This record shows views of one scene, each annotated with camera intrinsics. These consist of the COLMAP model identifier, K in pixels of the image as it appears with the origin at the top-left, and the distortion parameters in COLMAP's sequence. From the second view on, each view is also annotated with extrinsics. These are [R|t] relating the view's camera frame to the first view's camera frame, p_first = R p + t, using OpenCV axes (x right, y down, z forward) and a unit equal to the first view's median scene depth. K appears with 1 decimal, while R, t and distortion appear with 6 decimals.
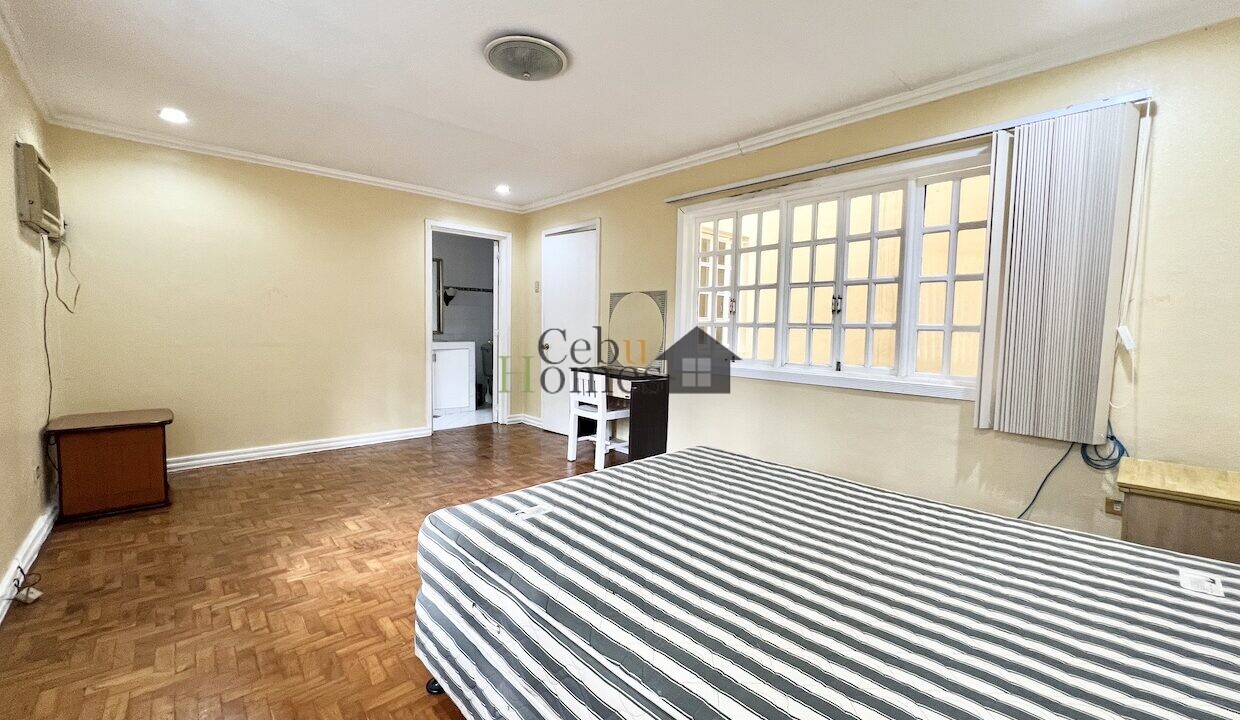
lens RADIAL K [[497.2, 0, 620.0], [0, 497.2, 360.0], [0, 0, 1]] dist [-0.001782, 0.000555]
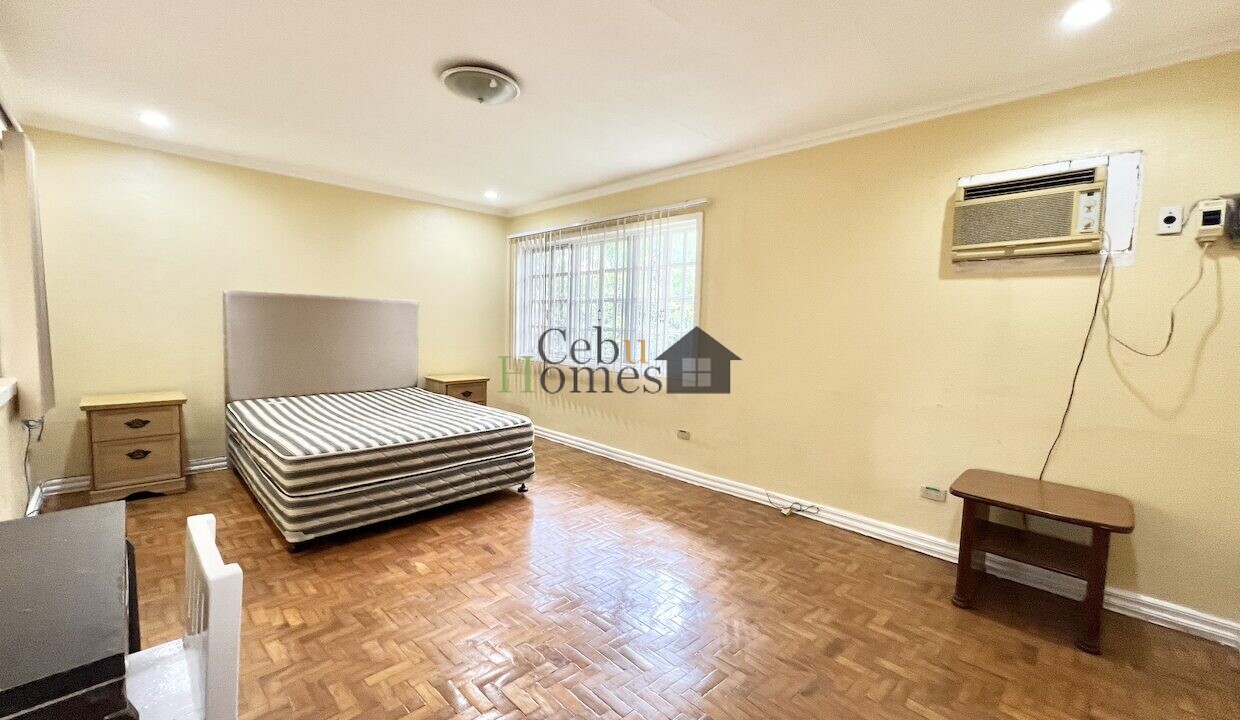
lens RADIAL K [[492.8, 0, 620.0], [0, 492.8, 360.0], [0, 0, 1]] dist [-0.000890, 0.000076]
pose [[-0.998200, -0.039194, -0.045405, -0.385581], [-0.045607, 0.987614, 0.150128, -0.170736], [0.038959, 0.151929, -0.987623, 1.781620]]
